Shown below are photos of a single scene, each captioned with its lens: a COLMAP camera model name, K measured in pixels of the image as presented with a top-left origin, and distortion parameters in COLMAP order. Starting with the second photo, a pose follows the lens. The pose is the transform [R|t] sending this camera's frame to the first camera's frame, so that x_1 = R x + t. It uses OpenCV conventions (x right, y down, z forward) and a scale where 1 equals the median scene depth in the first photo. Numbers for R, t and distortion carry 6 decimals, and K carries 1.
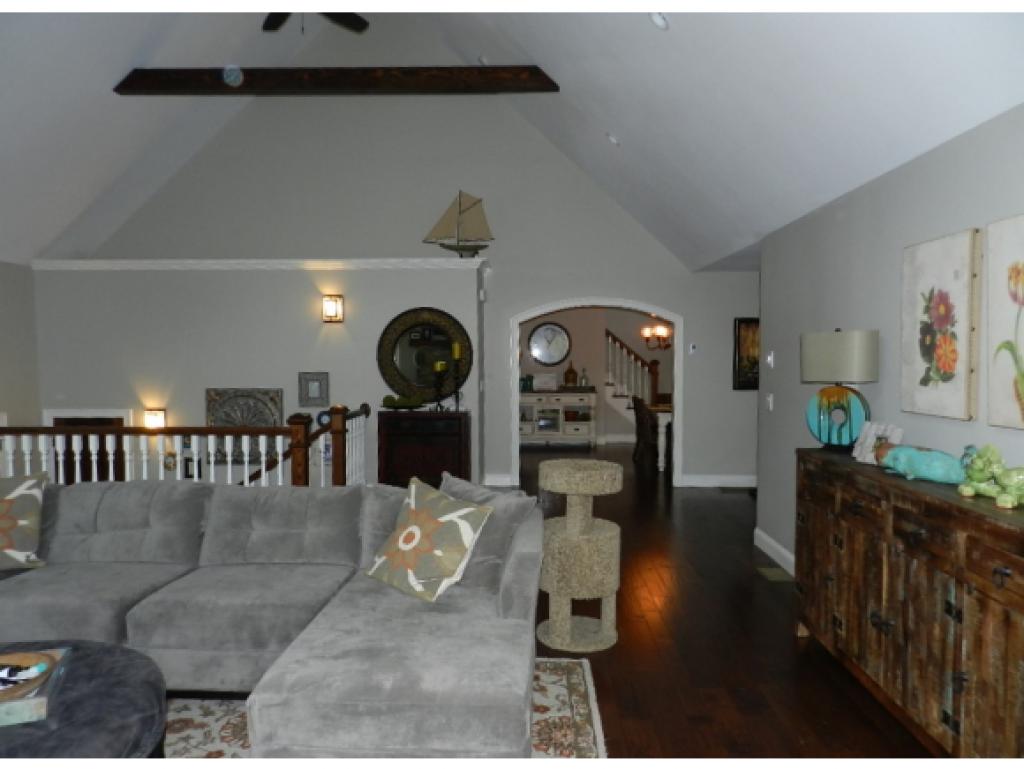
lens RADIAL K [[692.3, 0, 512.0], [0, 692.3, 384.5], [0, 0, 1]] dist [0.002612, -0.002380]
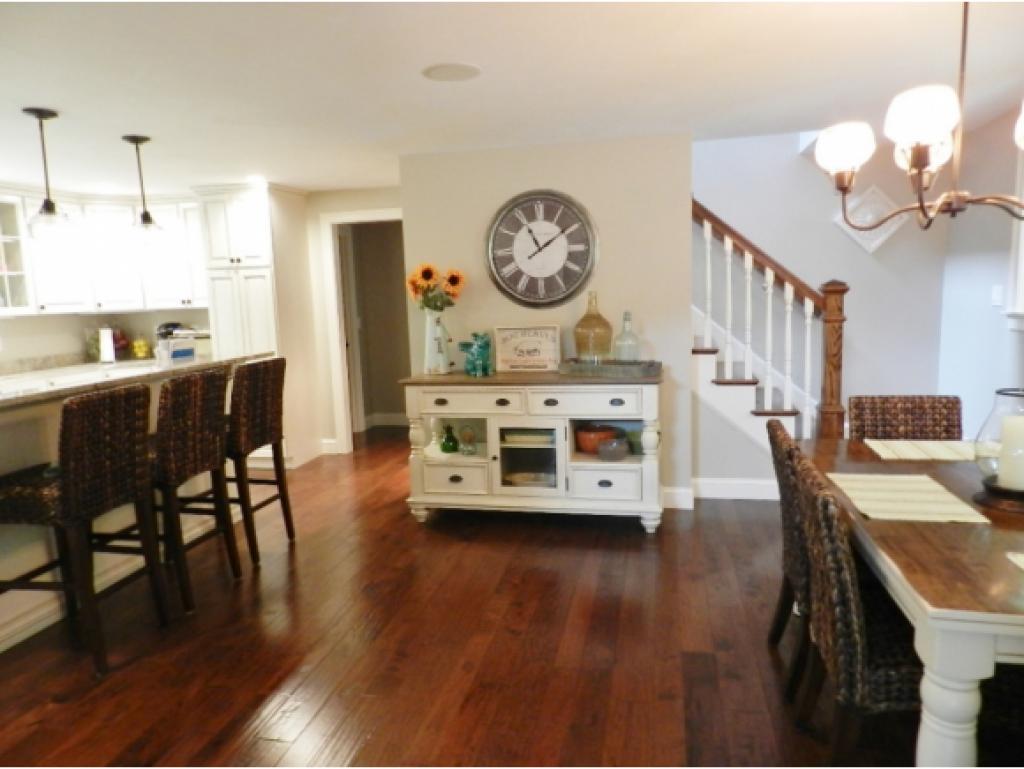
lens RADIAL K [[692.3, 0, 512.0], [0, 692.3, 384.5], [0, 0, 1]] dist [0.002612, -0.002380]
pose [[0.982847, -0.008924, -0.184206, 0.111486], [0.027277, 0.994877, 0.097342, -0.022715], [0.182394, -0.100697, 0.978055, 0.635807]]
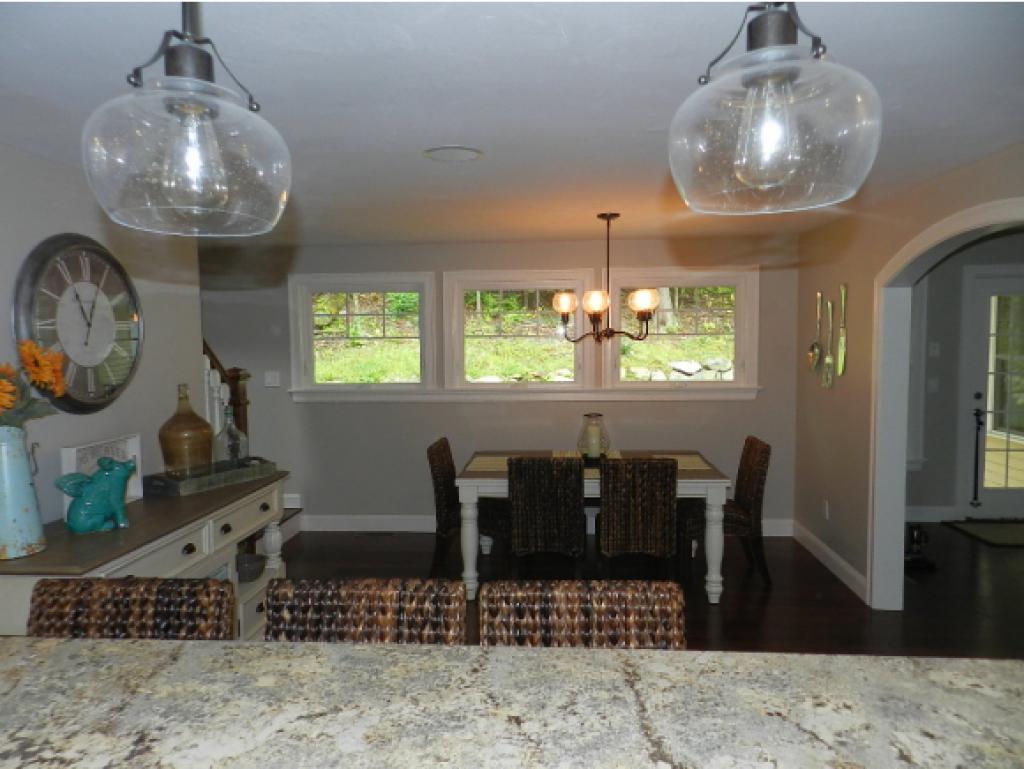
lens RADIAL K [[675.8, 0, 512.0], [0, 675.8, 384.5], [0, 0, 1]] dist [-0.002983, -0.001435]
pose [[0.057542, -0.064683, 0.996245, -0.185011], [0.048203, 0.996915, 0.061943, -0.045575], [-0.997179, 0.044458, 0.060483, 0.855566]]
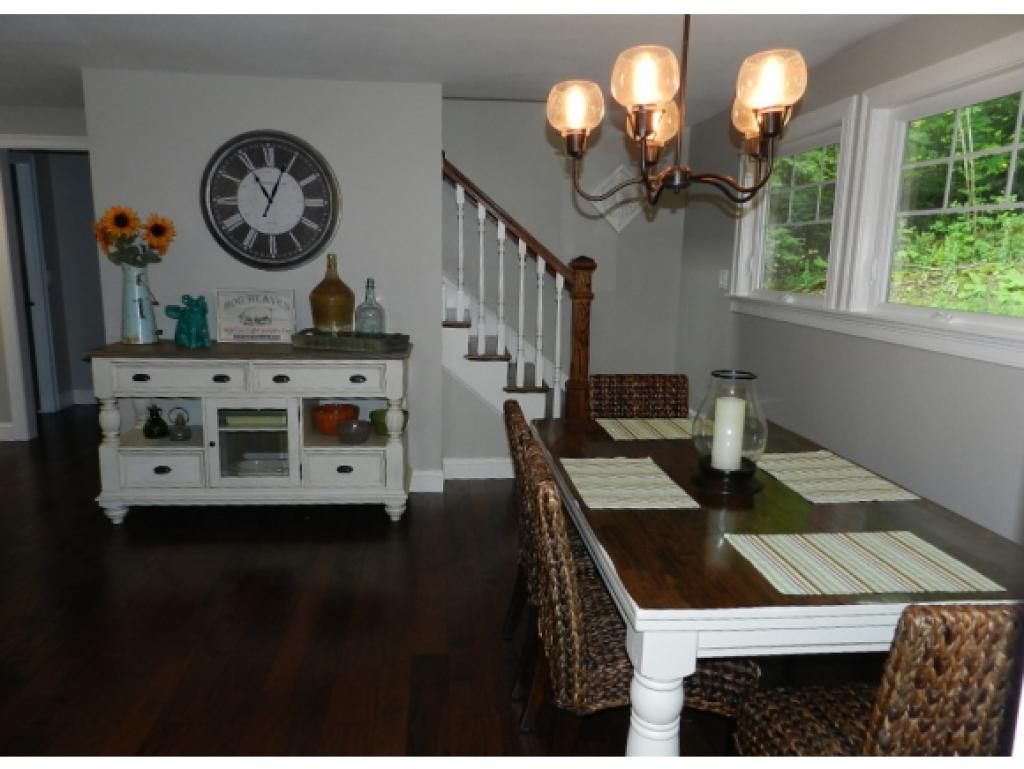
lens RADIAL K [[721.2, 0, 512.0], [0, 721.2, 384.5], [0, 0, 1]] dist [0.012250, 0.000627]
pose [[0.991141, -0.002591, 0.132786, 0.125040], [-0.015938, 0.990264, 0.138289, -0.022292], [-0.131852, -0.139180, 0.981450, 0.656055]]
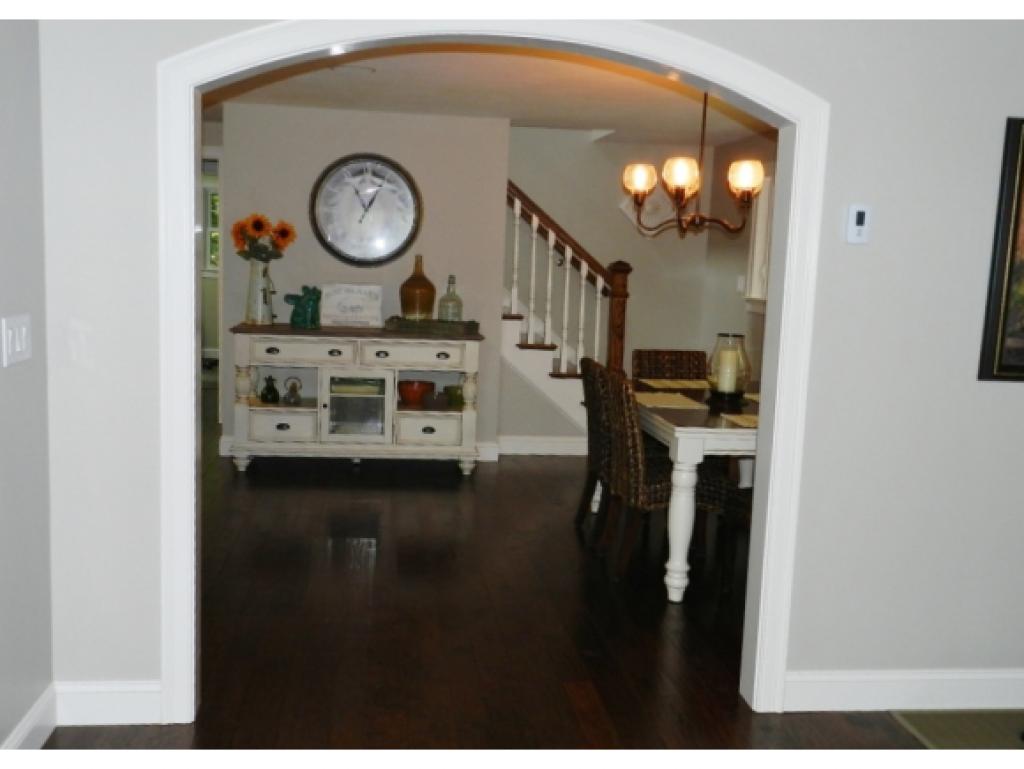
lens RADIAL K [[1000.2, 0, 512.0], [0, 1000.2, 384.5], [0, 0, 1]] dist [-0.003247, -0.000595]
pose [[0.985879, 0.021775, 0.166039, 0.044428], [-0.036722, 0.995488, 0.087489, -0.012822], [-0.163385, -0.092351, 0.982230, 0.427127]]
